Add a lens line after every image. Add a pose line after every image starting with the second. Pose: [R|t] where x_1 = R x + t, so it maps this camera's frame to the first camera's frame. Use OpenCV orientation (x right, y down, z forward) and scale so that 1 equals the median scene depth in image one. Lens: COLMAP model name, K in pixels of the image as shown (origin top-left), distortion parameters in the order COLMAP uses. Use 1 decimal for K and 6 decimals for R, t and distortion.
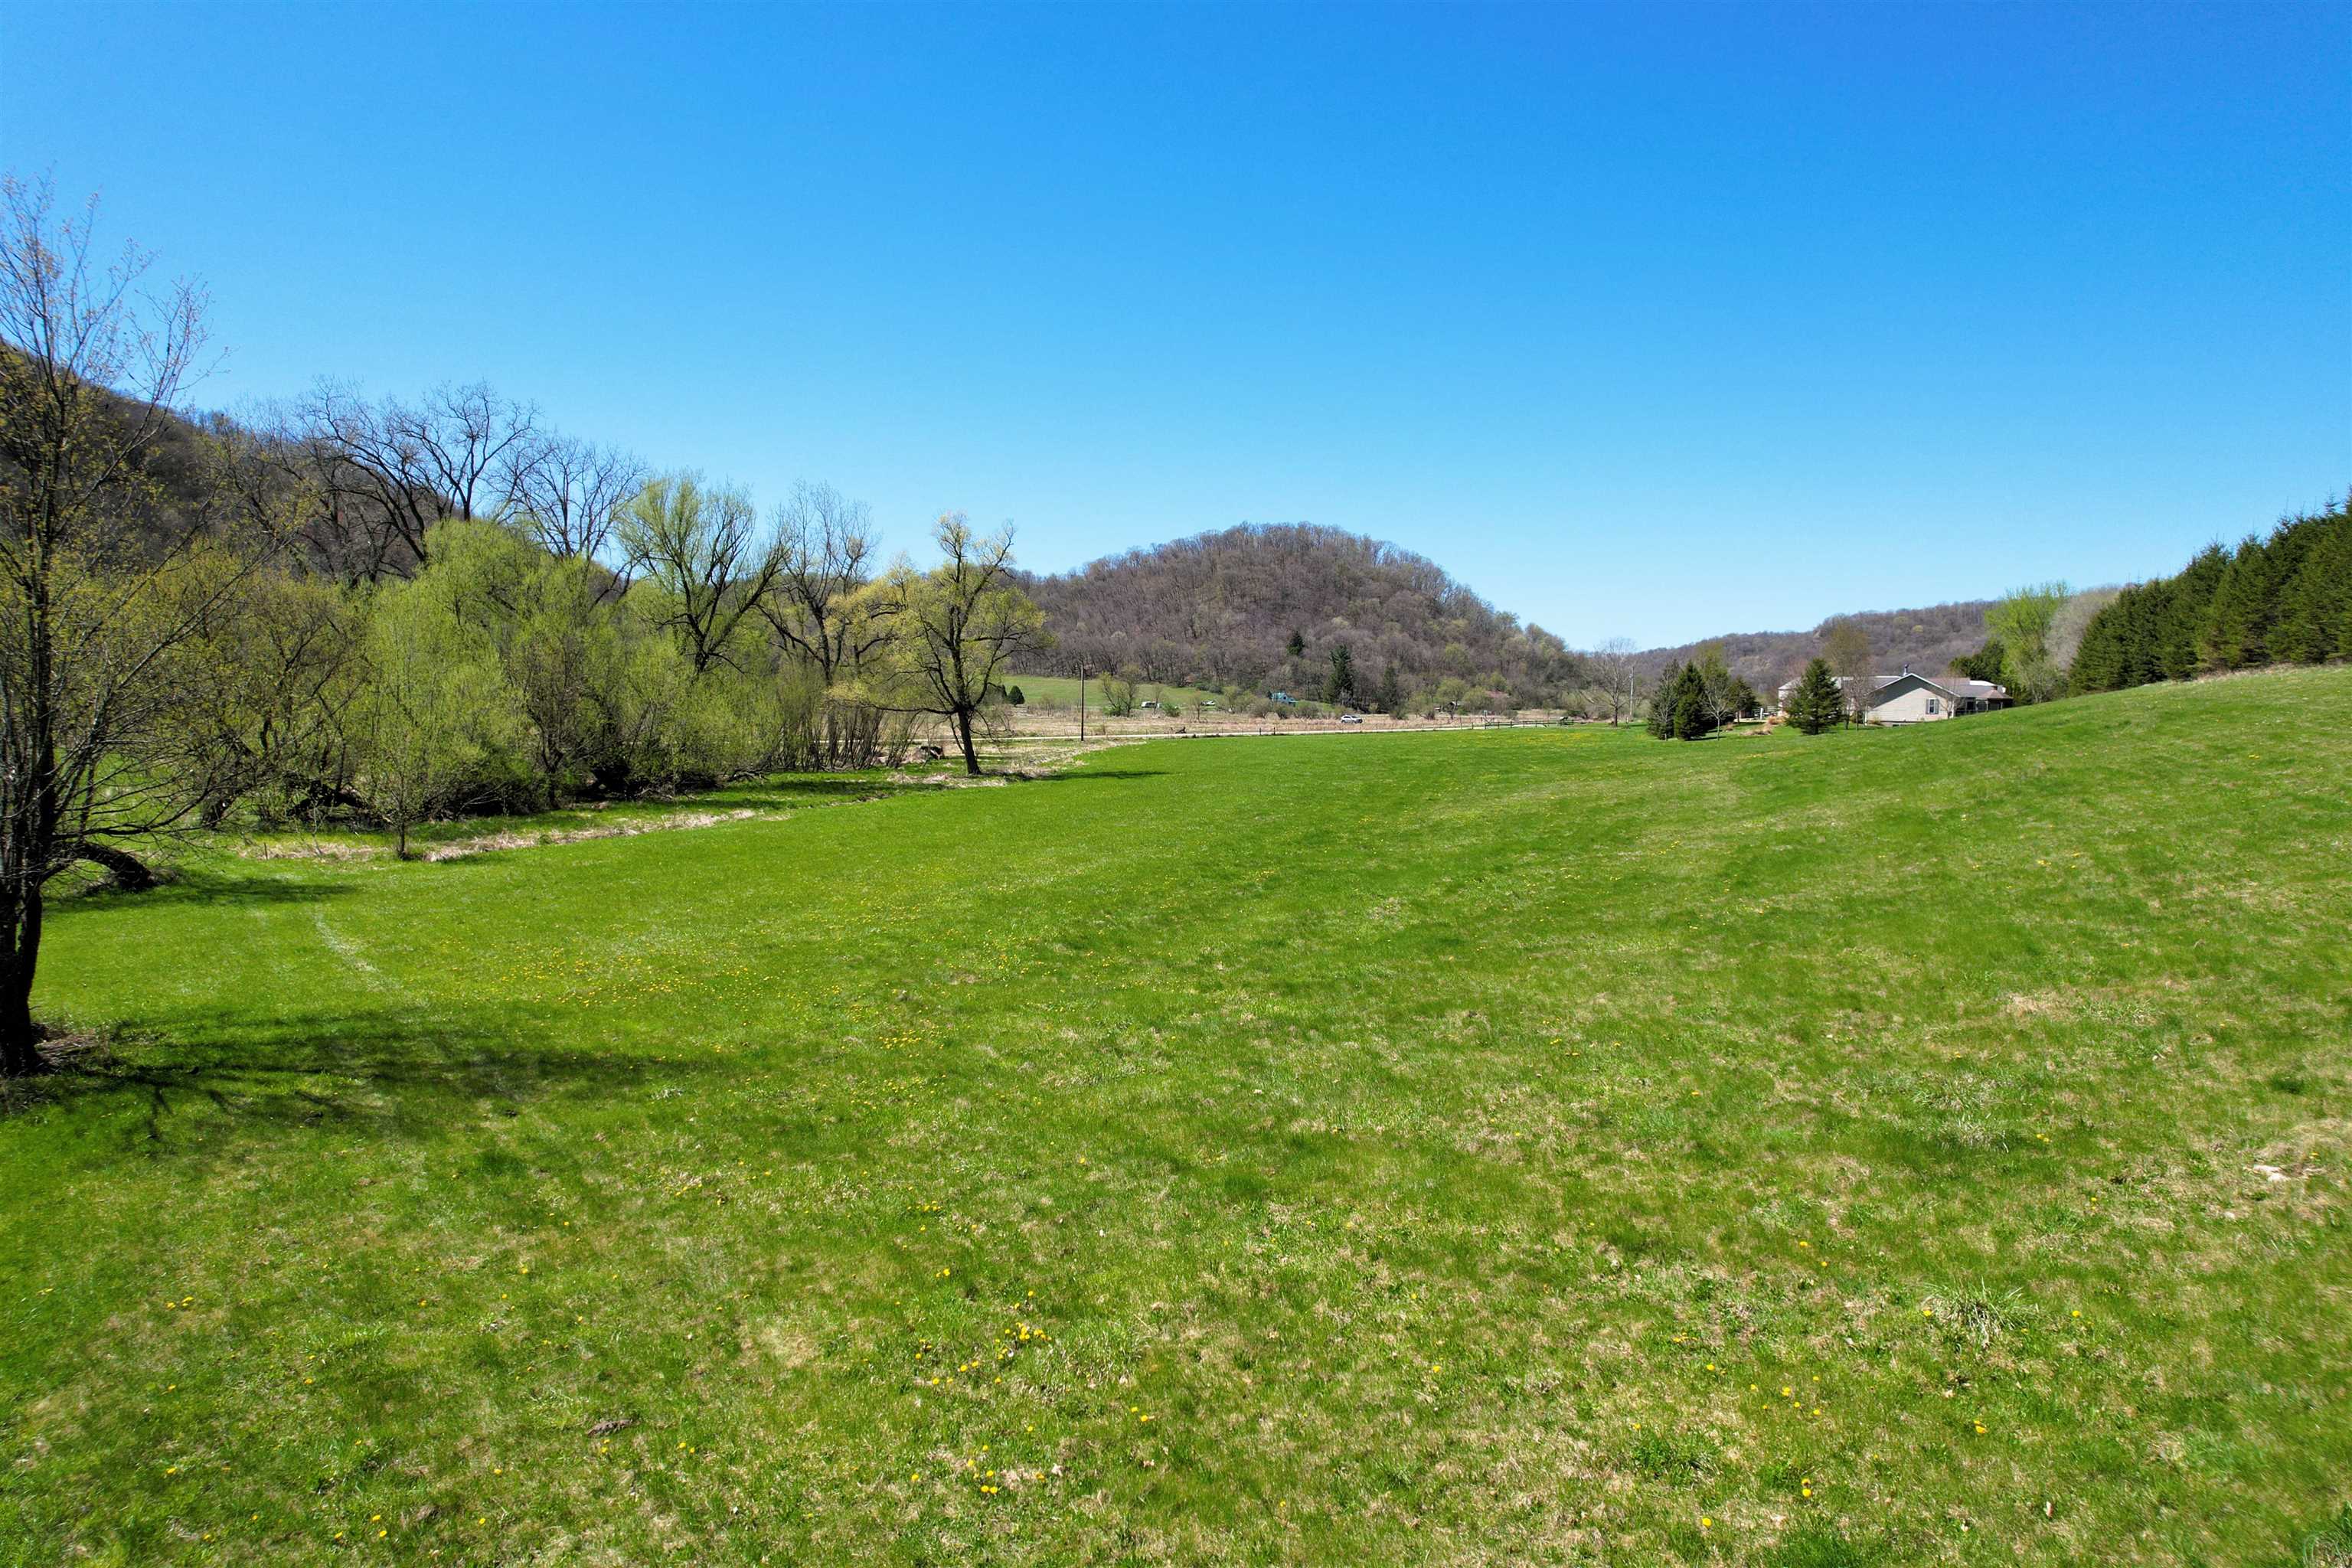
lens RADIAL K [[1489.0, 0, 1176.0], [0, 1489.0, 784.0], [0, 0, 1]] dist [-0.065687, 0.057909]
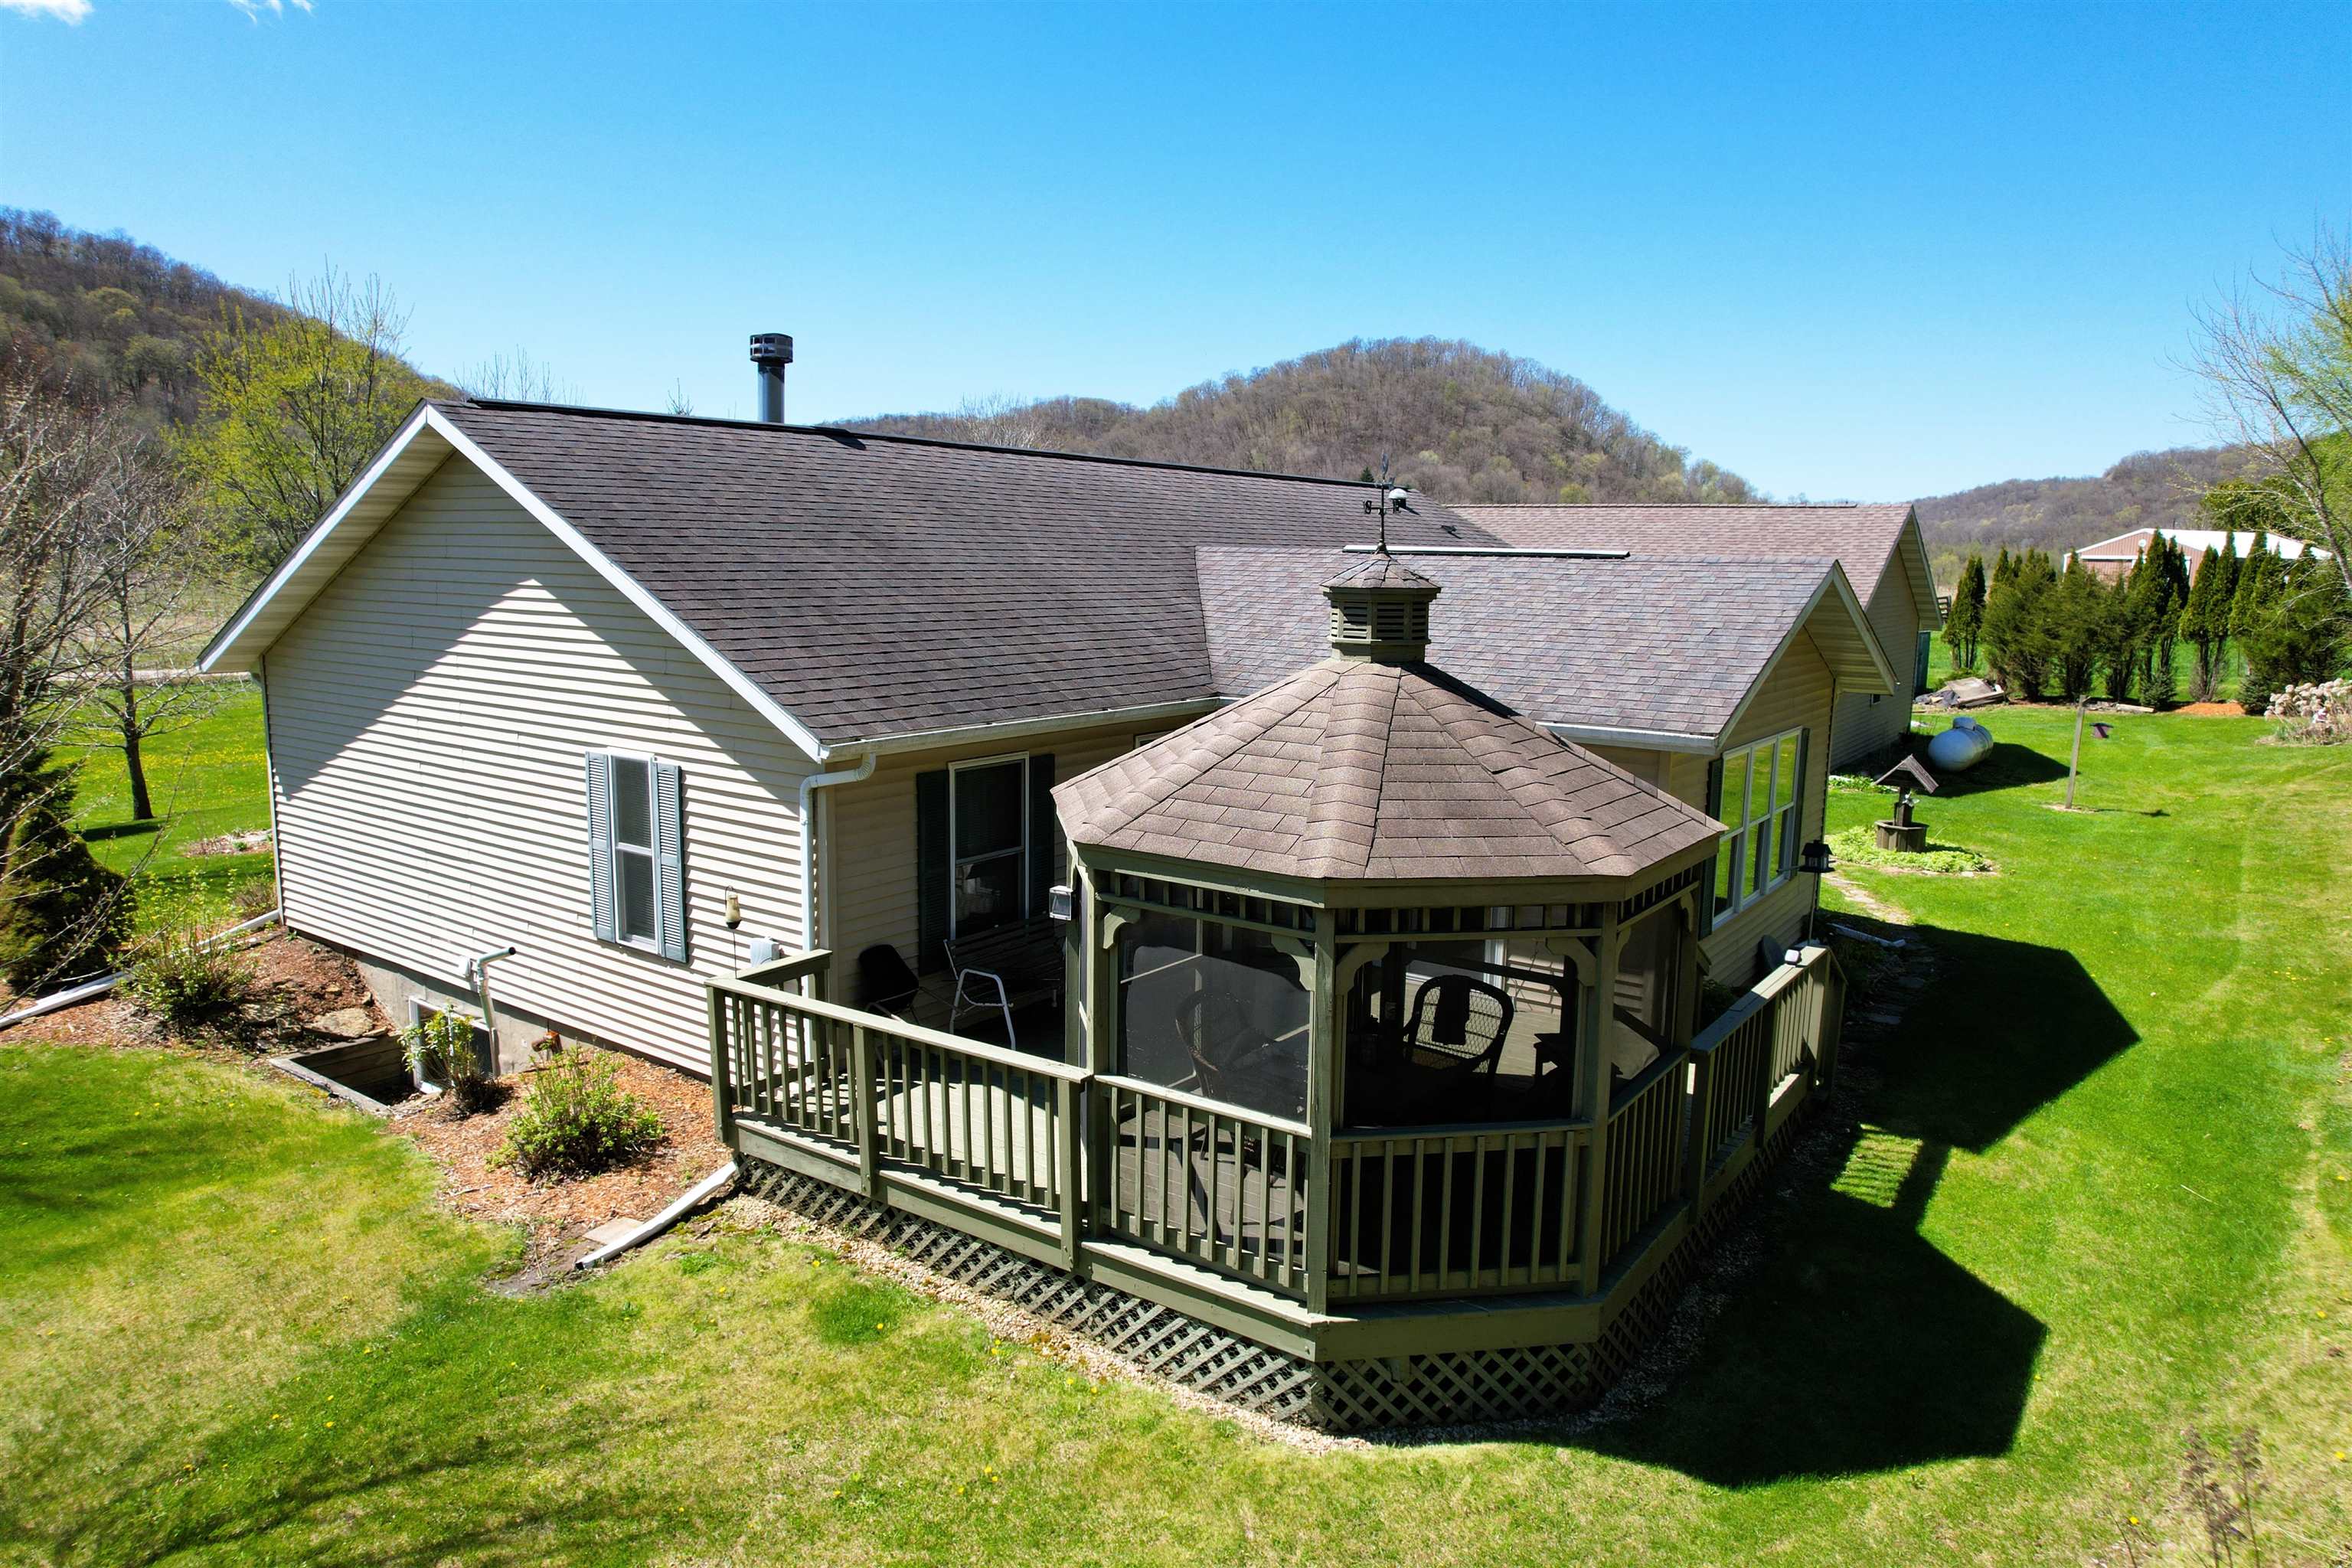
lens RADIAL K [[1489.0, 0, 1176.0], [0, 1489.0, 784.0], [0, 0, 1]] dist [-0.065687, 0.057909]
pose [[0.986101, 0.029699, -0.163472, 0.108753], [-0.013401, 0.994906, 0.099911, -0.012543], [0.165606, -0.096331, 0.981476, 0.184694]]
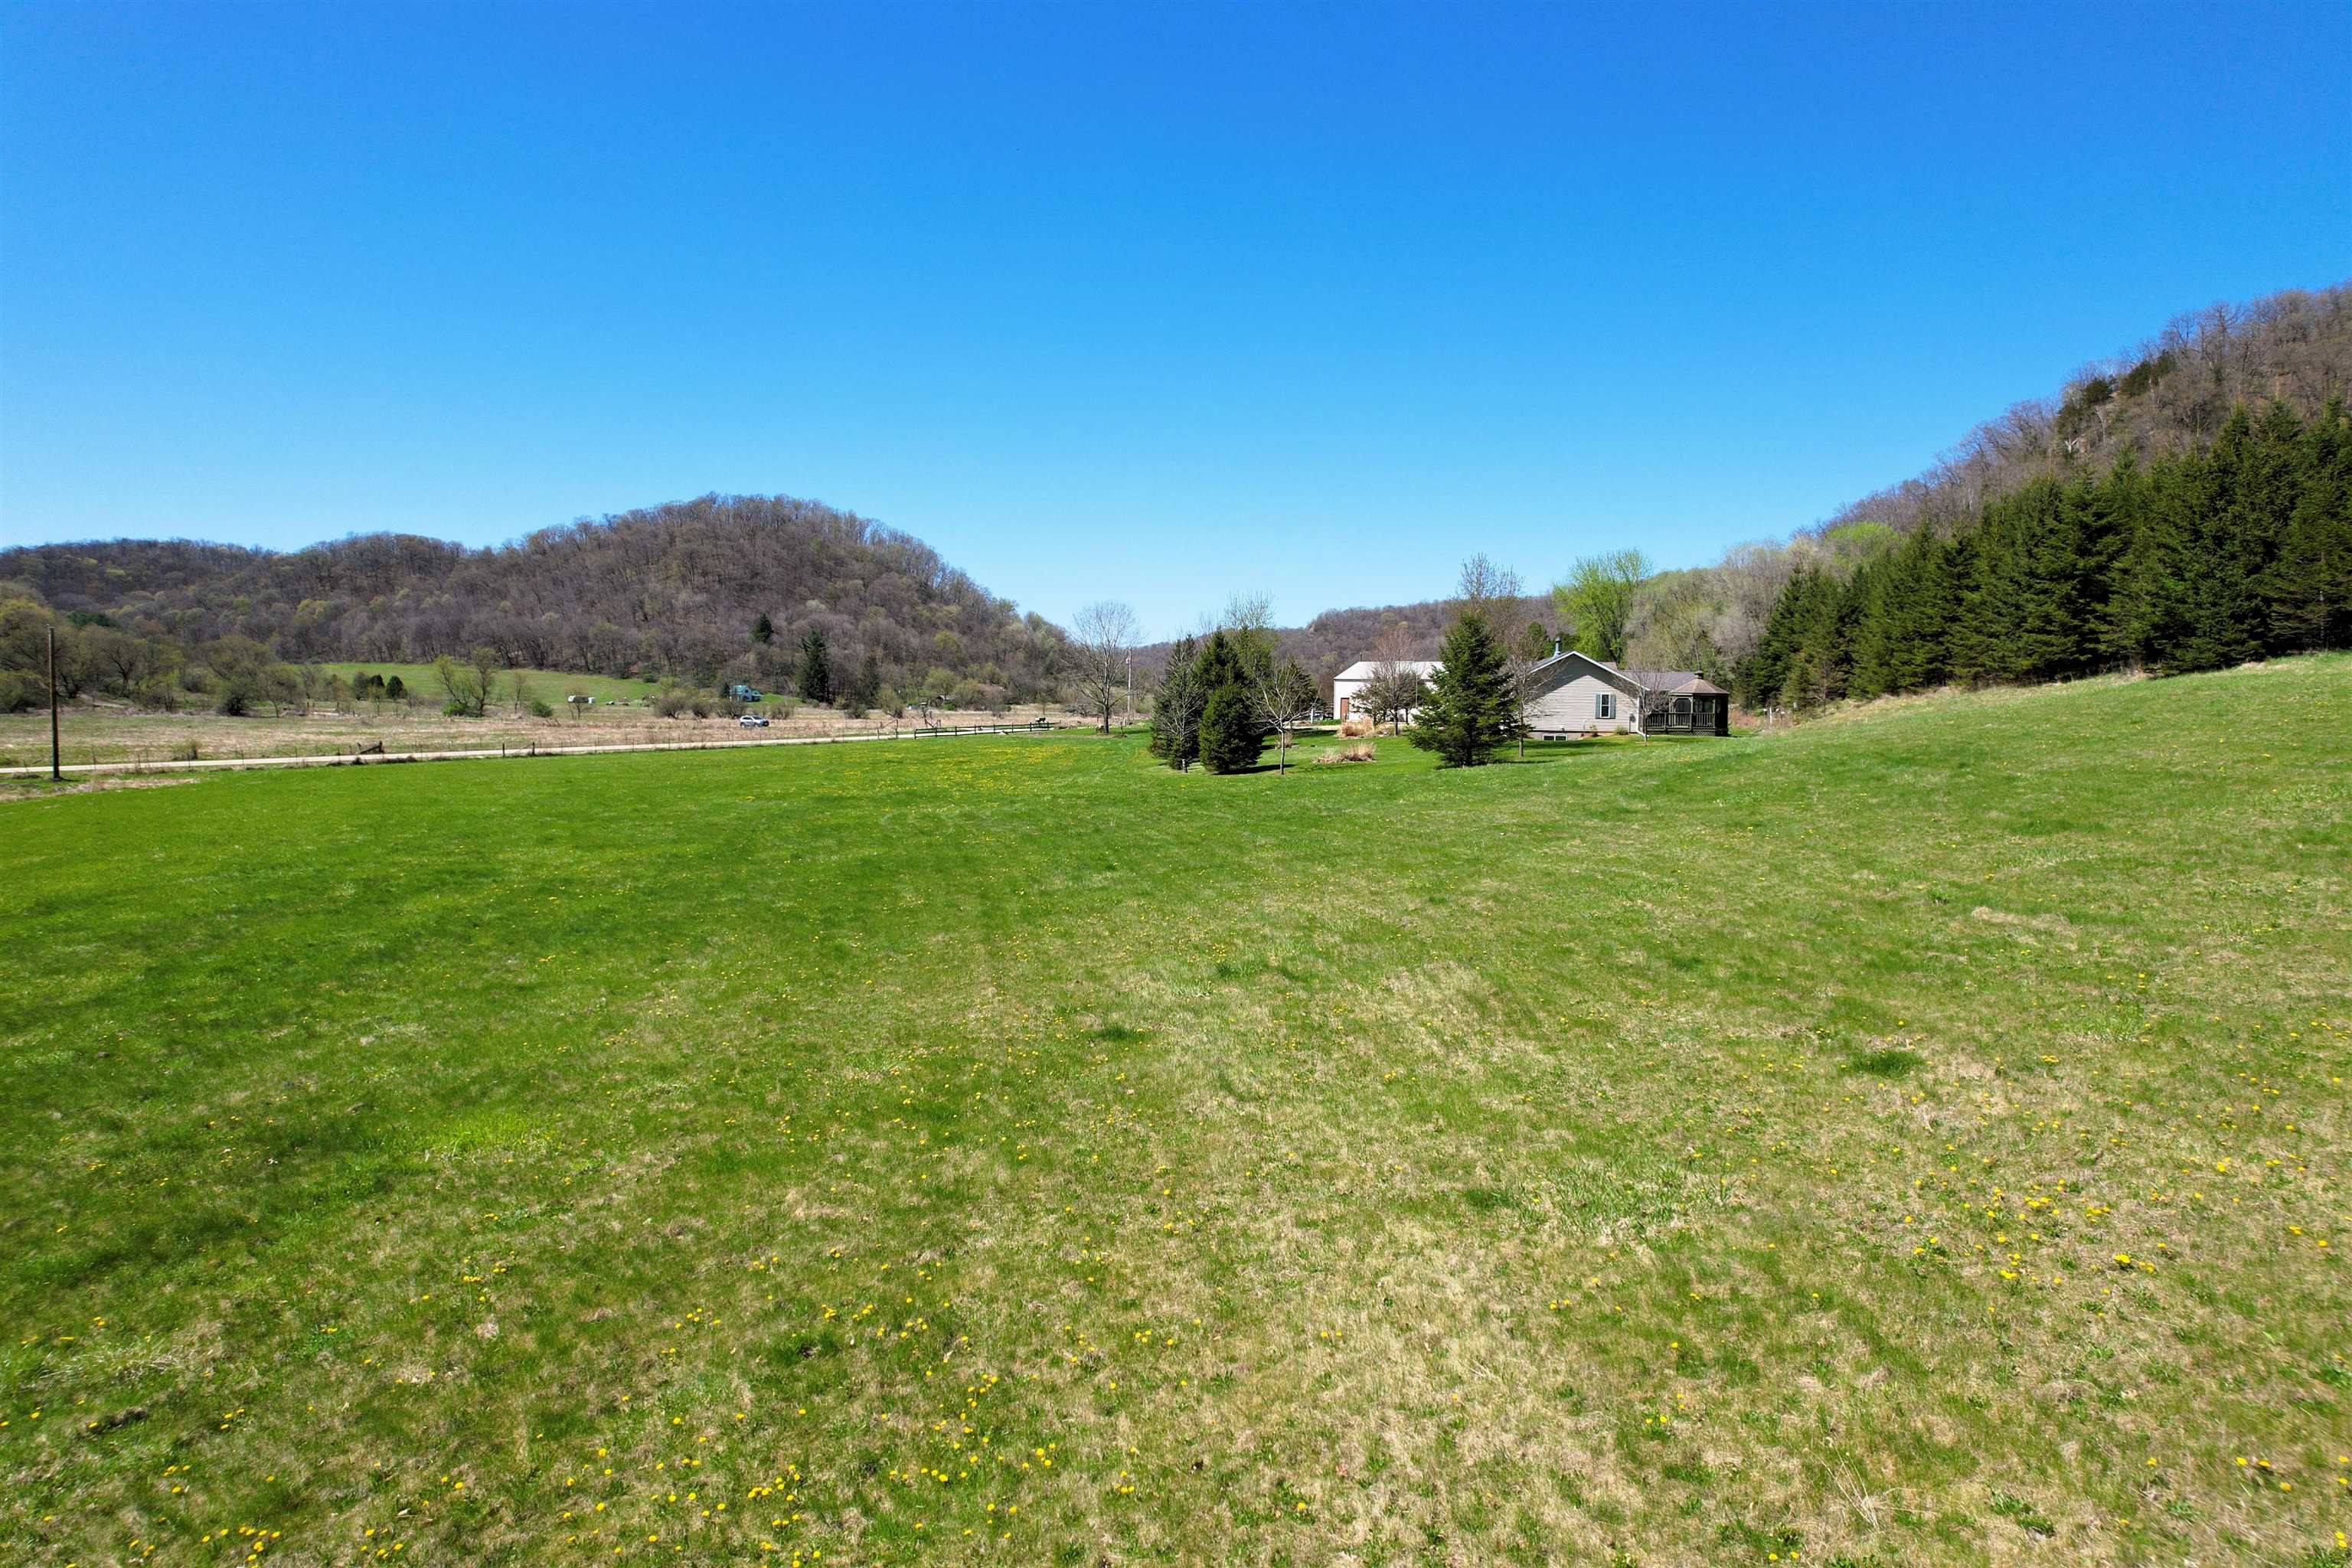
lens RADIAL K [[1489.0, 0, 1176.0], [0, 1489.0, 784.0], [0, 0, 1]] dist [-0.065687, 0.057909]
pose [[0.947796, -0.016473, 0.318452, 0.030069], [0.015043, 0.999863, 0.006949, -0.005480], [-0.318523, -0.001796, 0.947914, 0.094269]]
